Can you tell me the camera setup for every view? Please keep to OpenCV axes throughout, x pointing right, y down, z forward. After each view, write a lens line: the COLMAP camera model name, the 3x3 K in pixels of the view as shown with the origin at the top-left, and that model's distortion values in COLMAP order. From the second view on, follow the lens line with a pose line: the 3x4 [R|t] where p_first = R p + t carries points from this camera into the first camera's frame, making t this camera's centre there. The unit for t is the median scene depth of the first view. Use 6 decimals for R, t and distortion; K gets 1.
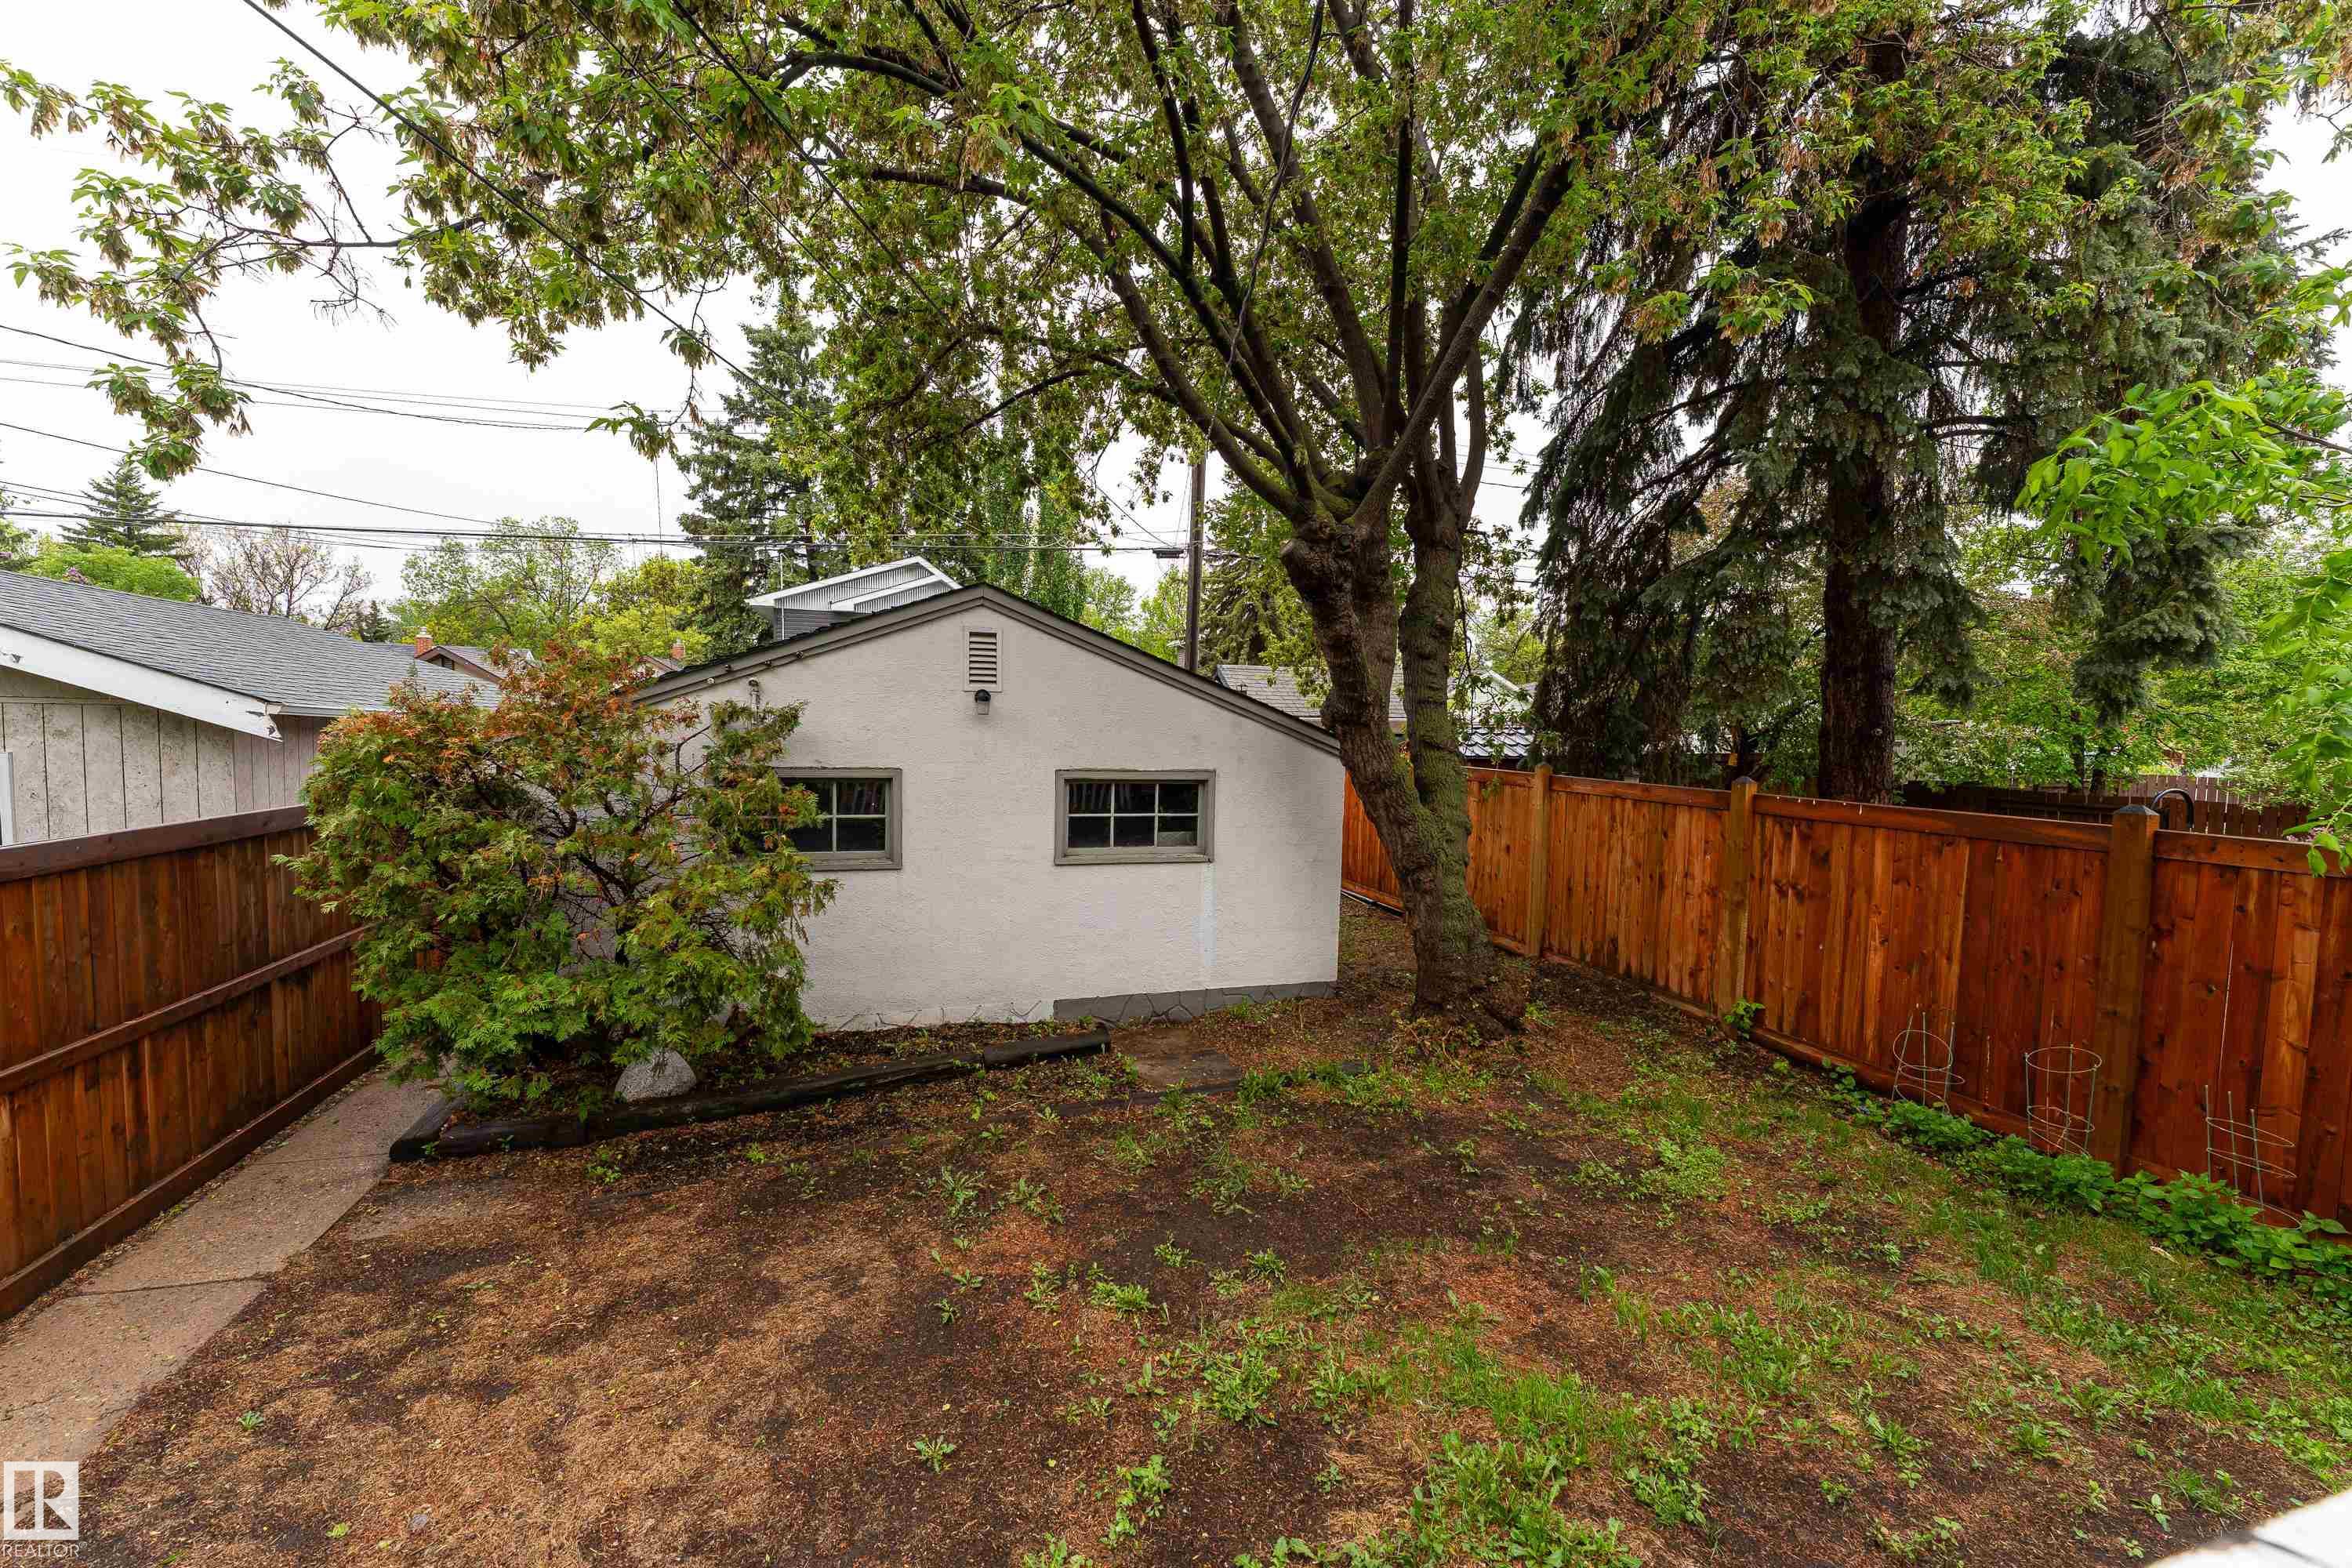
lens RADIAL K [[947.6, 0, 1173.4], [0, 947.6, 754.8], [0, 0, 1]] dist [-0.000795, 0.000111]
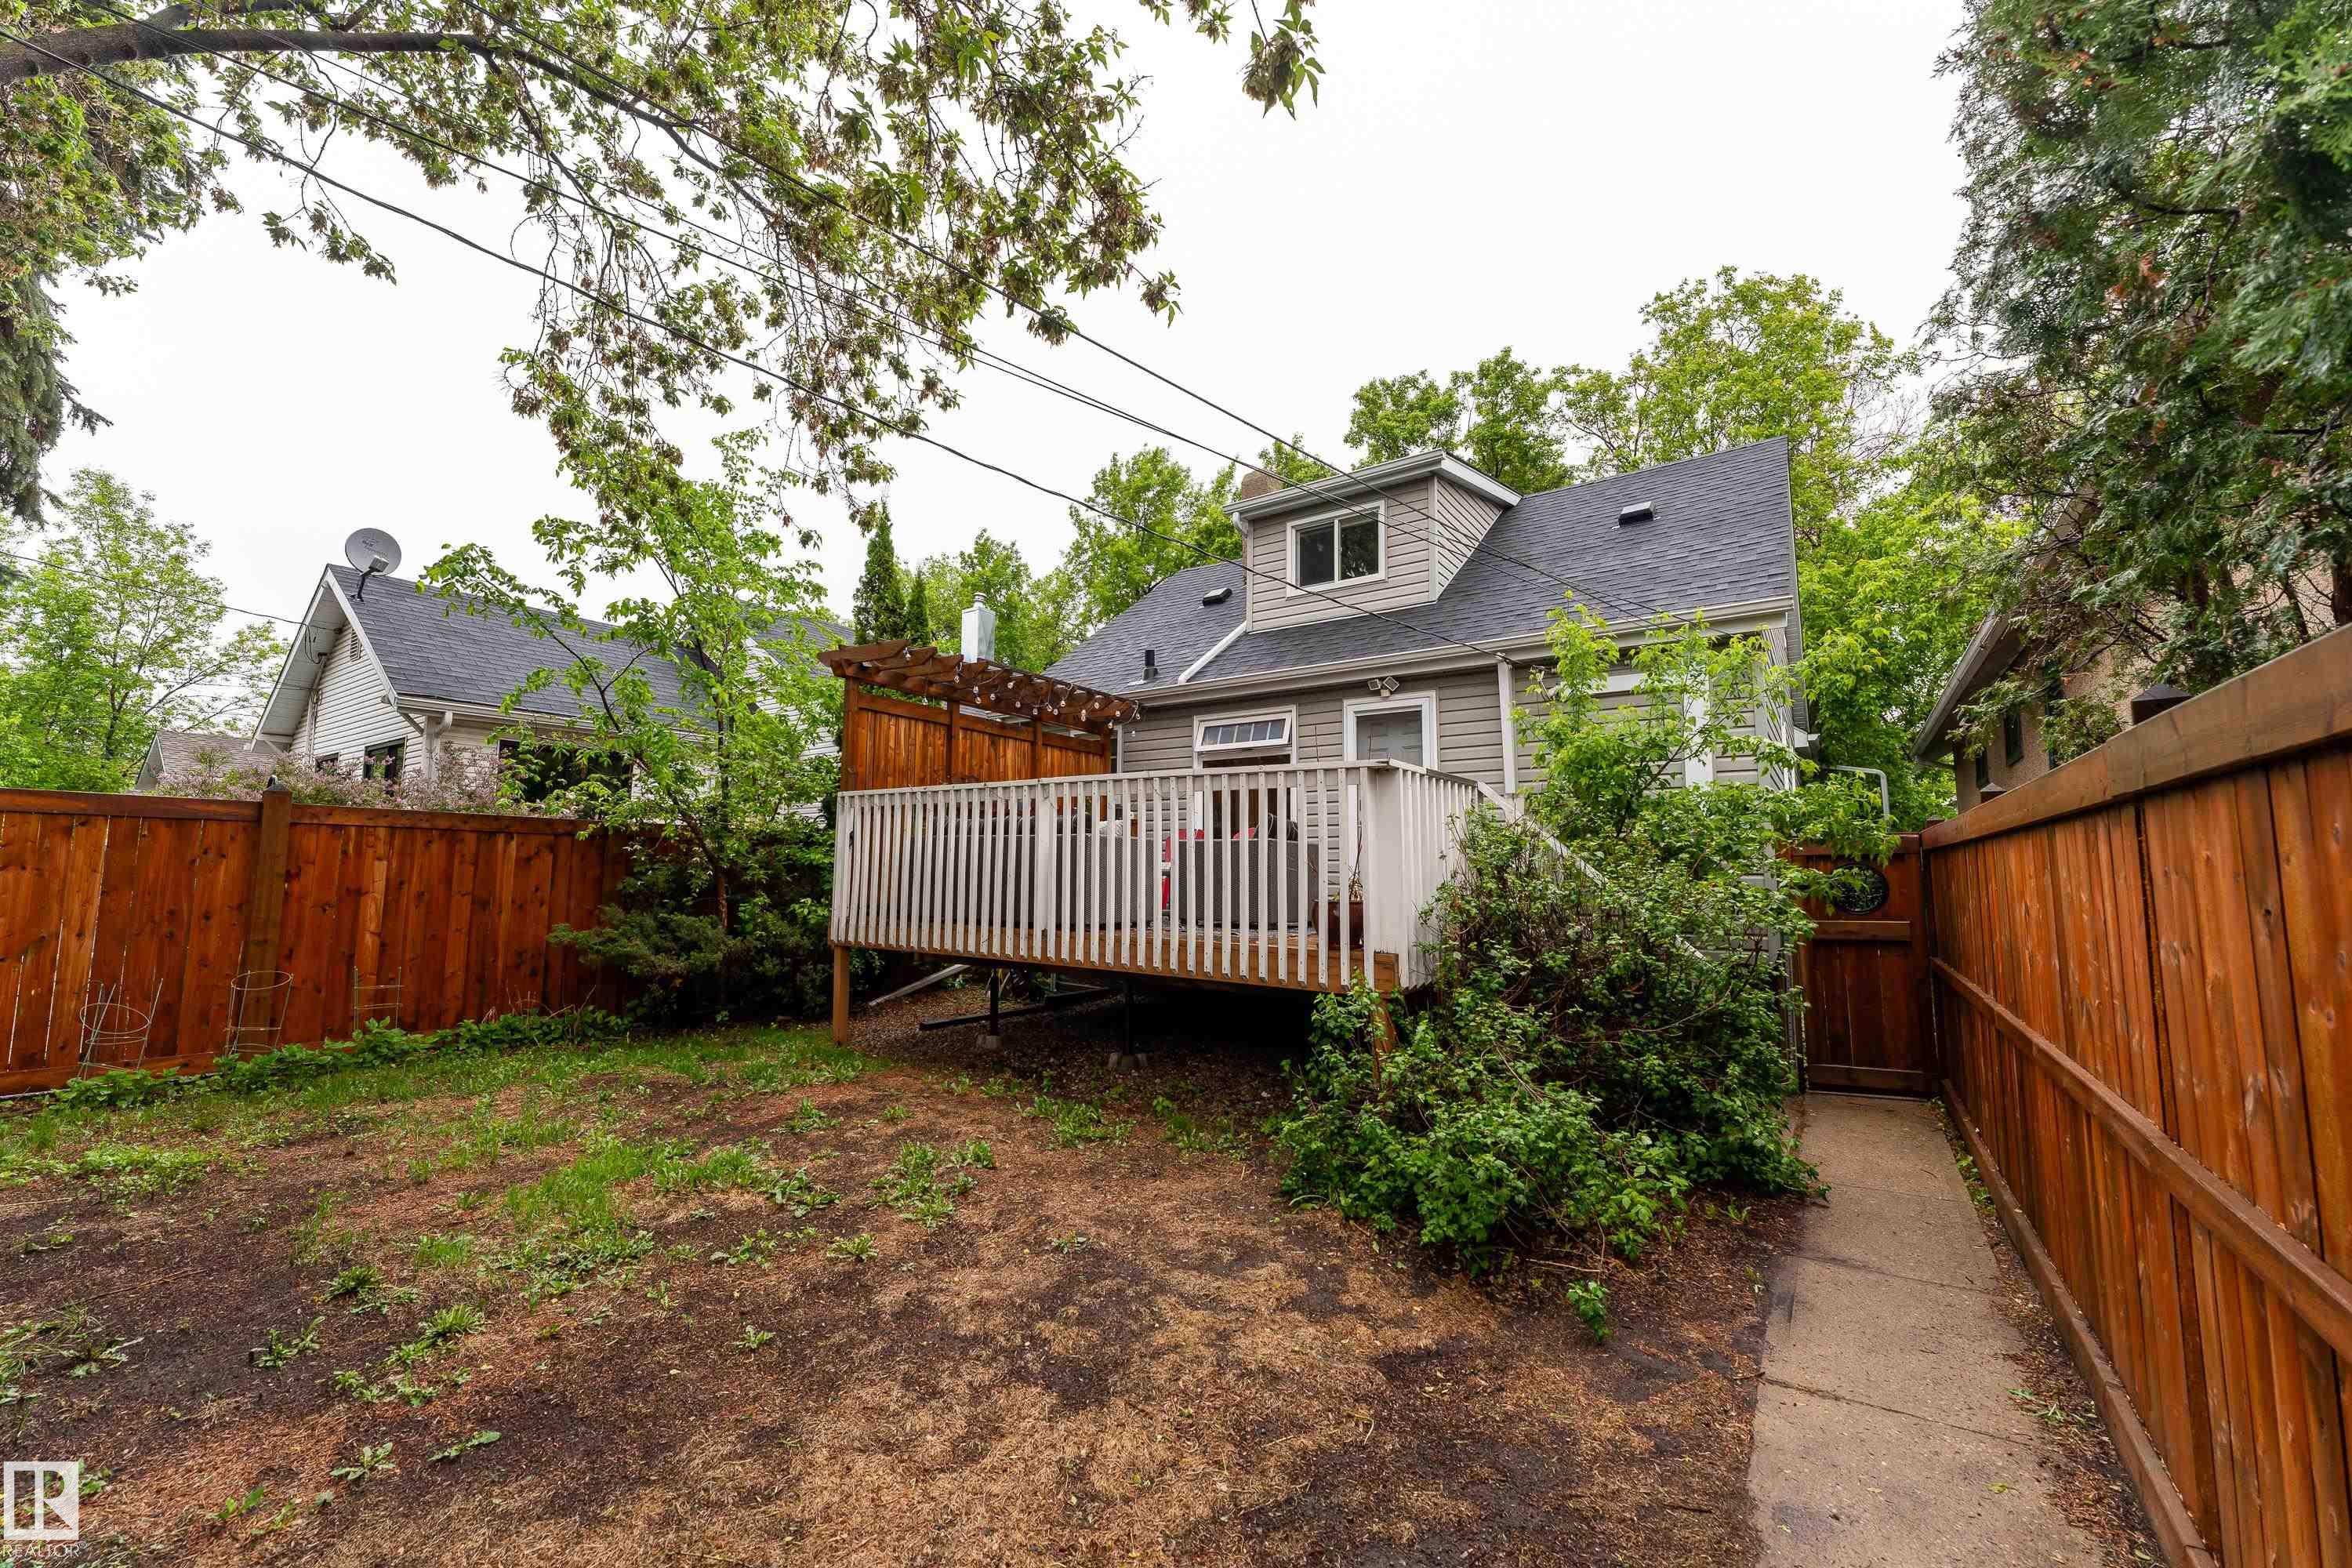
lens RADIAL K [[947.6, 0, 1173.4], [0, 947.6, 754.8], [0, 0, 1]] dist [-0.000795, 0.000111]
pose [[-0.607154, 0.074027, 0.791128, -0.949018], [0.004212, 0.995937, -0.089958, 0.155704], [-0.794573, -0.051286, -0.604999, 0.906669]]
